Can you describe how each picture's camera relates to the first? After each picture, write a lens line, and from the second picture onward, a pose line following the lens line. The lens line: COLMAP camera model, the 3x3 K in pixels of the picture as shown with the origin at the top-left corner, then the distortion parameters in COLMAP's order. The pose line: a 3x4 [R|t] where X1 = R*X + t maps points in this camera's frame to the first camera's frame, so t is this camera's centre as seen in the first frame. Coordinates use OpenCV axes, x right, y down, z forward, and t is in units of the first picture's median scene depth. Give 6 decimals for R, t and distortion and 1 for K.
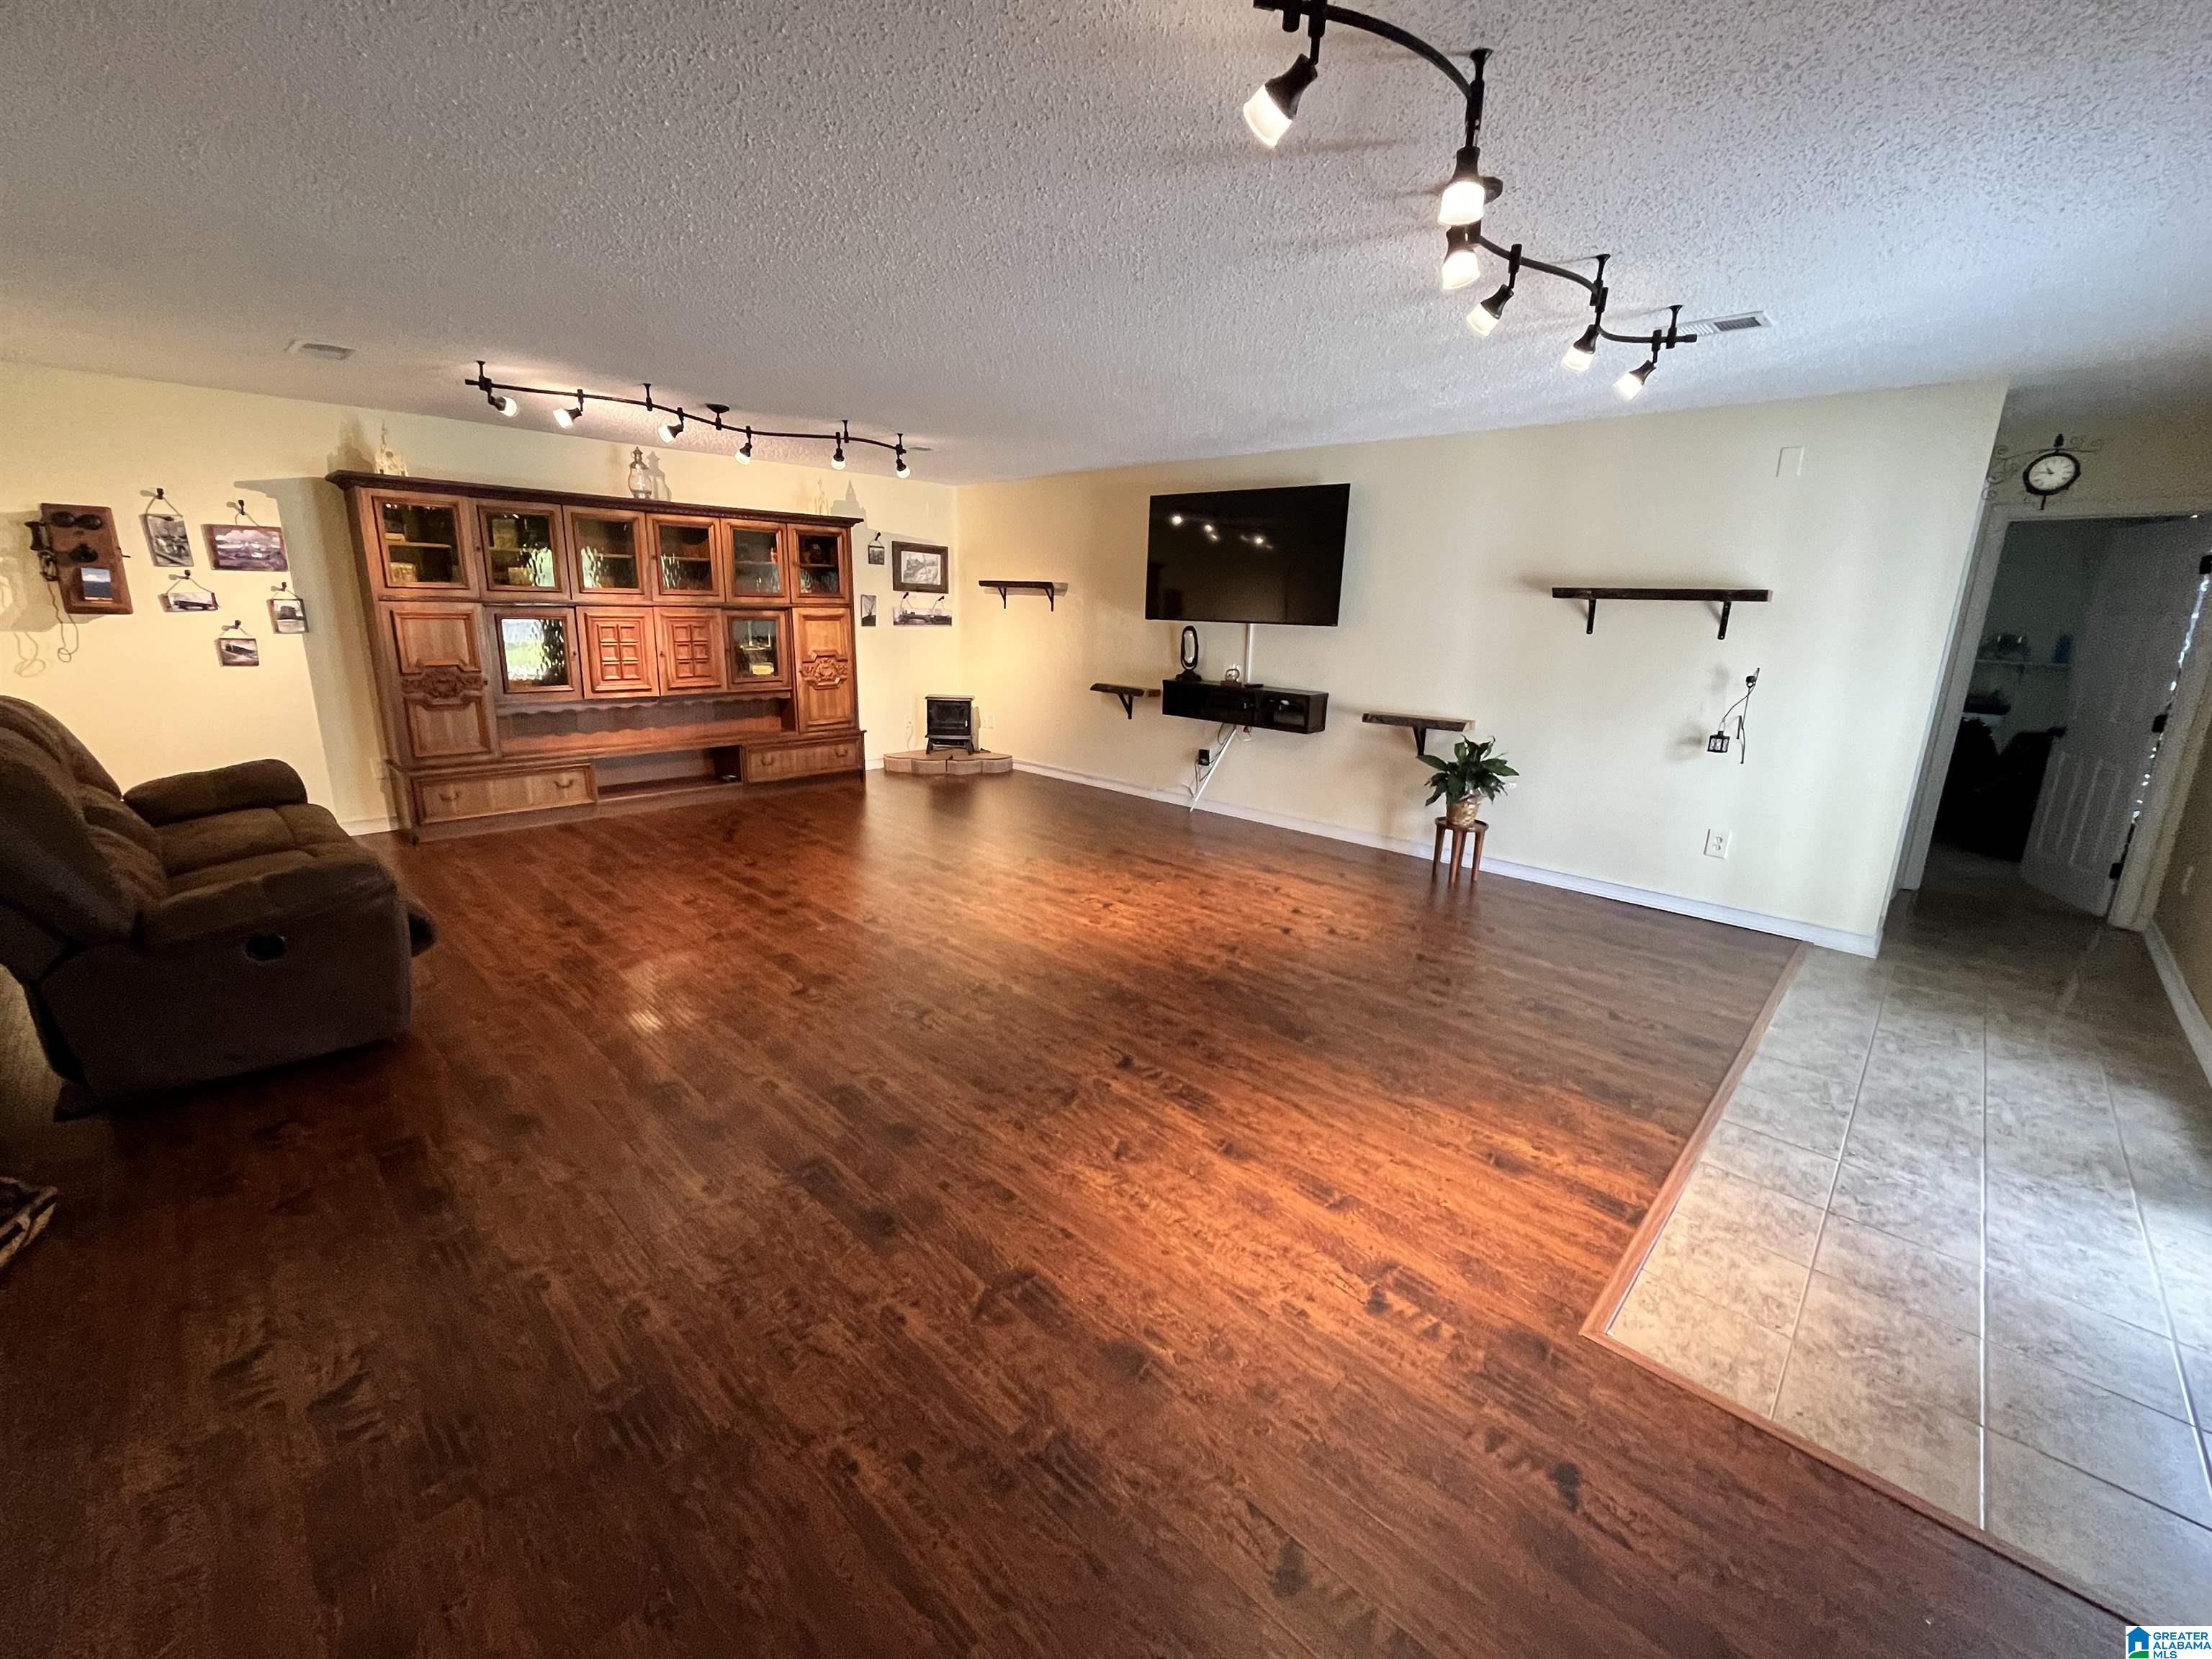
lens RADIAL K [[902.2, 0, 1100.9], [0, 902.2, 823.4], [0, 0, 1]] dist [-0.002414, -0.000535]
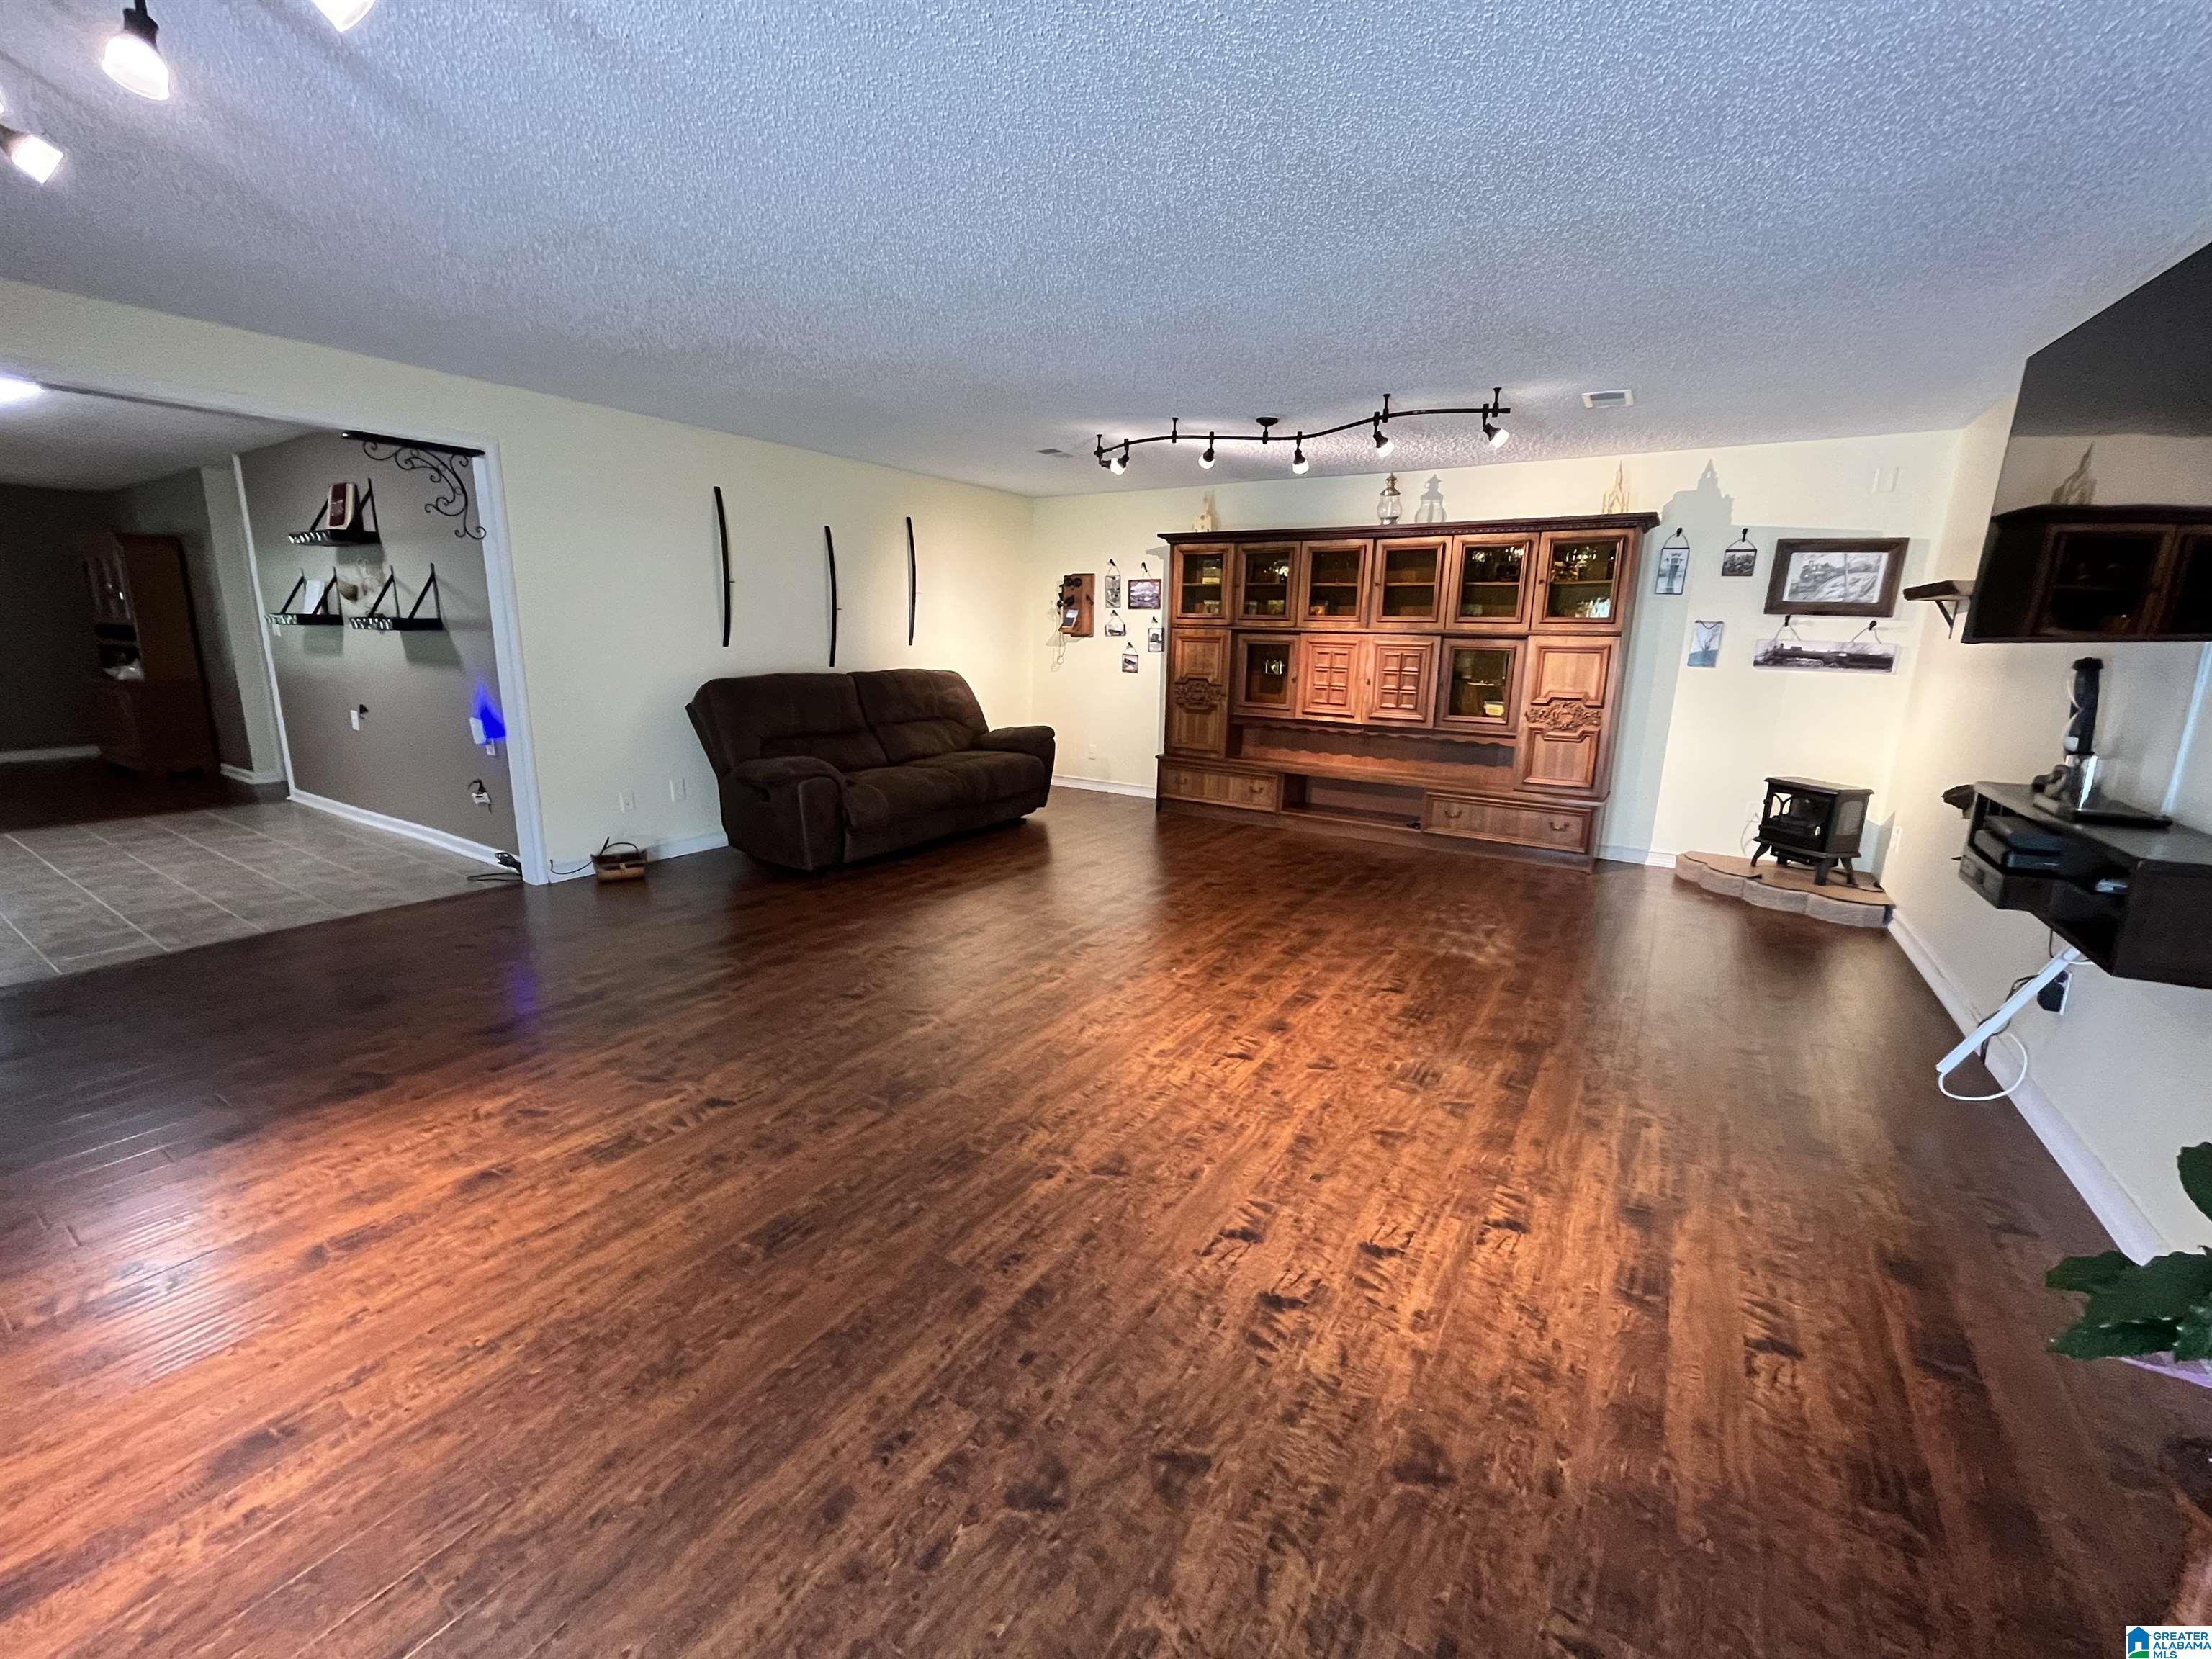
lens RADIAL K [[902.2, 0, 1103.5], [0, 902.2, 824.9], [0, 0, 1]] dist [-0.002414, -0.000535]
pose [[0.191896, 0.183366, -0.964133, 0.549231], [-0.252252, 0.958602, 0.132107, -0.122183], [0.948443, 0.217853, 0.230206, 0.683787]]
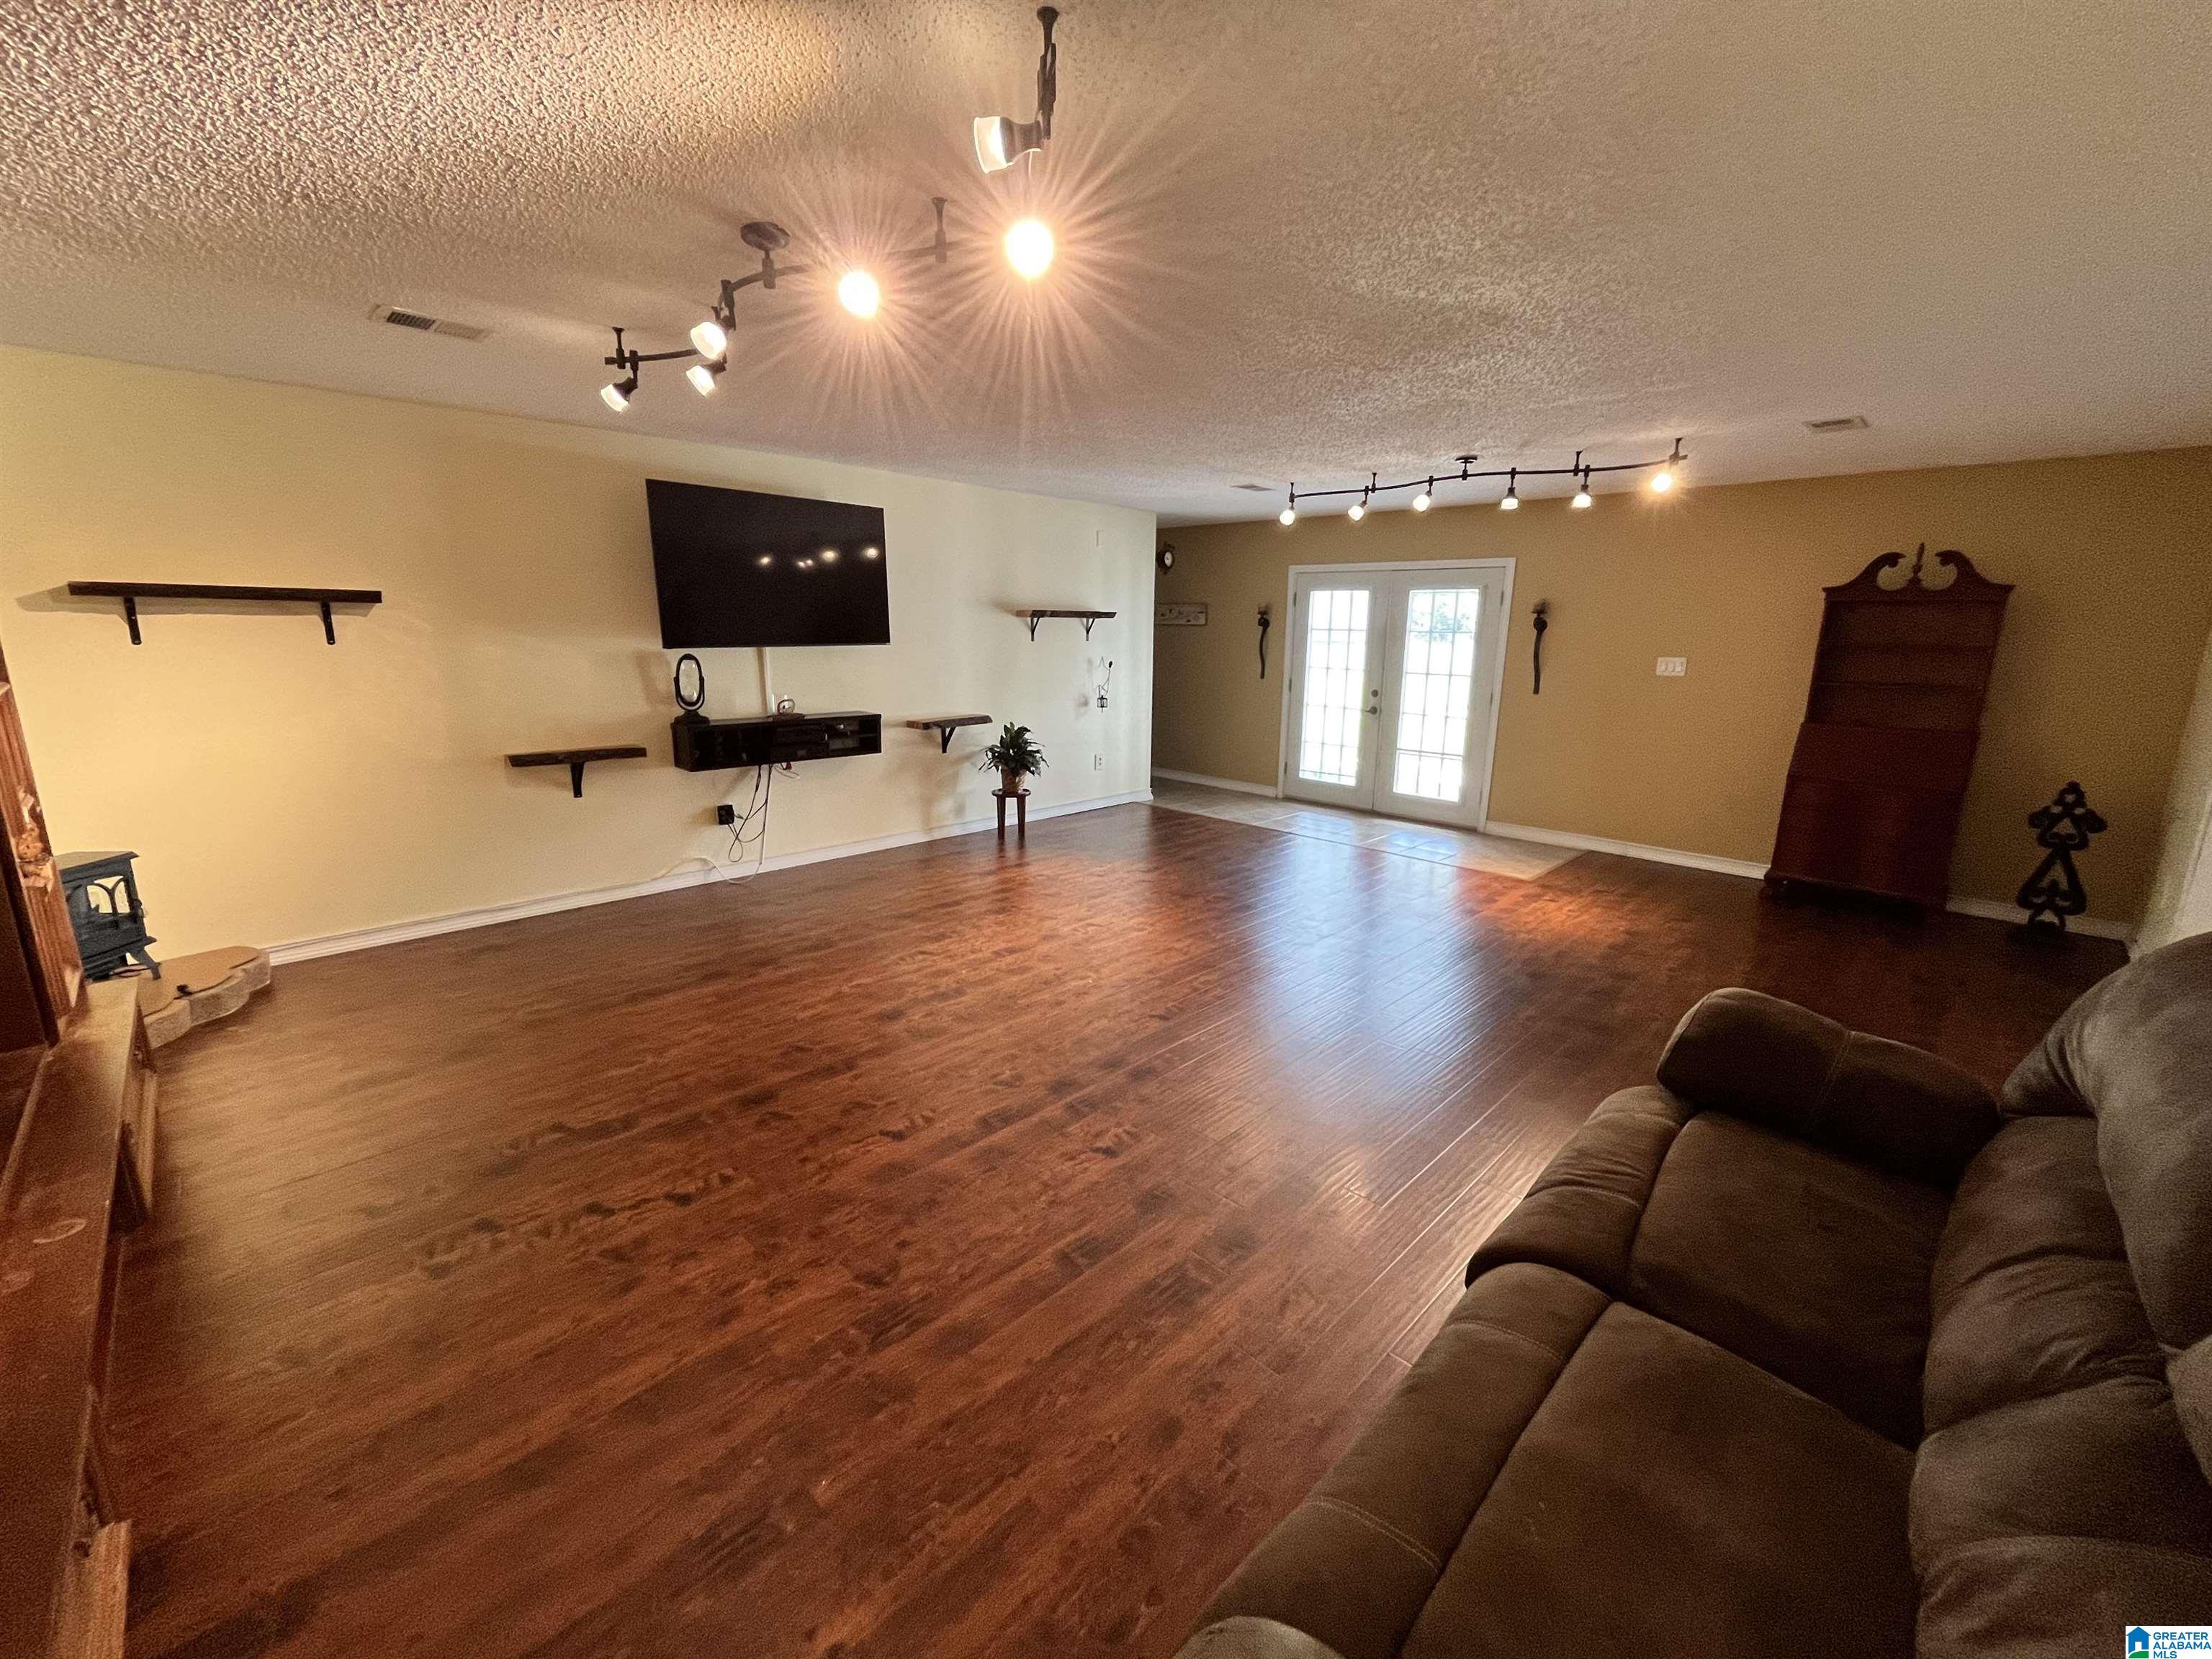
lens RADIAL K [[902.2, 0, 1105.4], [0, 902.2, 823.7], [0, 0, 1]] dist [-0.002414, -0.000535]
pose [[0.013943, -0.242532, 0.970043, -0.911252], [0.227376, 0.945491, 0.233125, -0.241399], [-0.973707, 0.217314, 0.068329, 0.843076]]
